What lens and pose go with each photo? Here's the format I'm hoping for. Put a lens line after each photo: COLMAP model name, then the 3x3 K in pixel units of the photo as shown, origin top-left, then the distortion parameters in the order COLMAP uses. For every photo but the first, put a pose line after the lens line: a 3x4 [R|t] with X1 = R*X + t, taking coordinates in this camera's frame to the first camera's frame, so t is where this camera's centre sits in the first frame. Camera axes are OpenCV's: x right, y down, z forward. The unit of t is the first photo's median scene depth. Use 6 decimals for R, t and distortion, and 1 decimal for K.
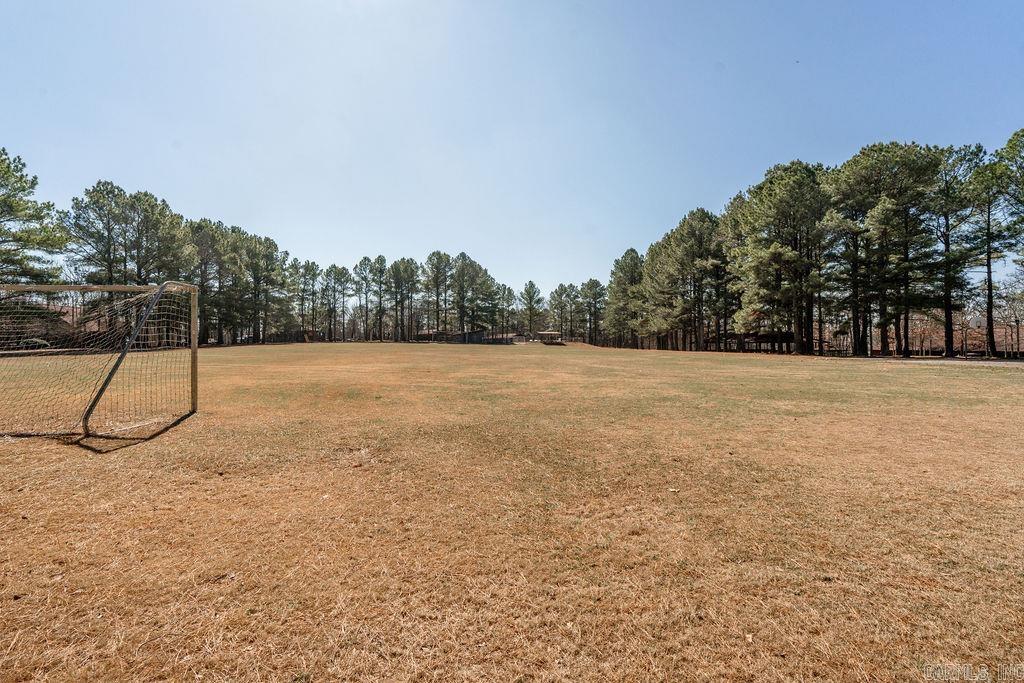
lens RADIAL K [[464.2, 0, 512.0], [0, 464.2, 342.3], [0, 0, 1]] dist [0.000107, 0.000009]
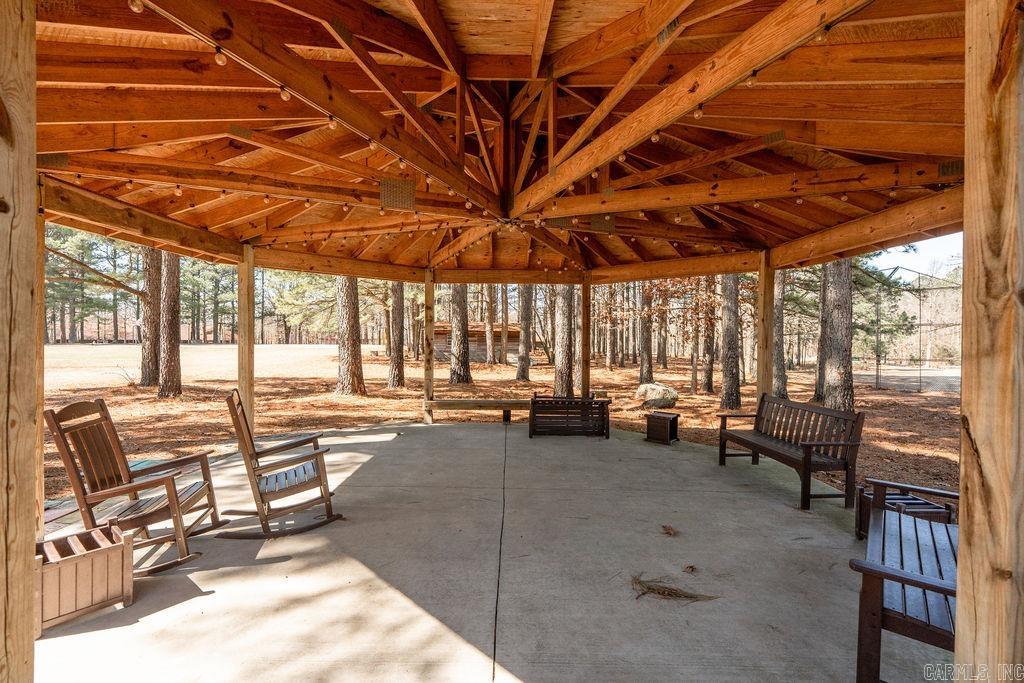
lens RADIAL K [[464.2, 0, 513.2], [0, 464.2, 340.3], [0, 0, 1]] dist [0.000107, 0.000009]
pose [[0.143000, -0.003706, 0.989716, -0.595166], [-0.013468, 0.999893, 0.005690, -0.012440], [-0.989631, -0.014143, 0.142935, -0.770927]]
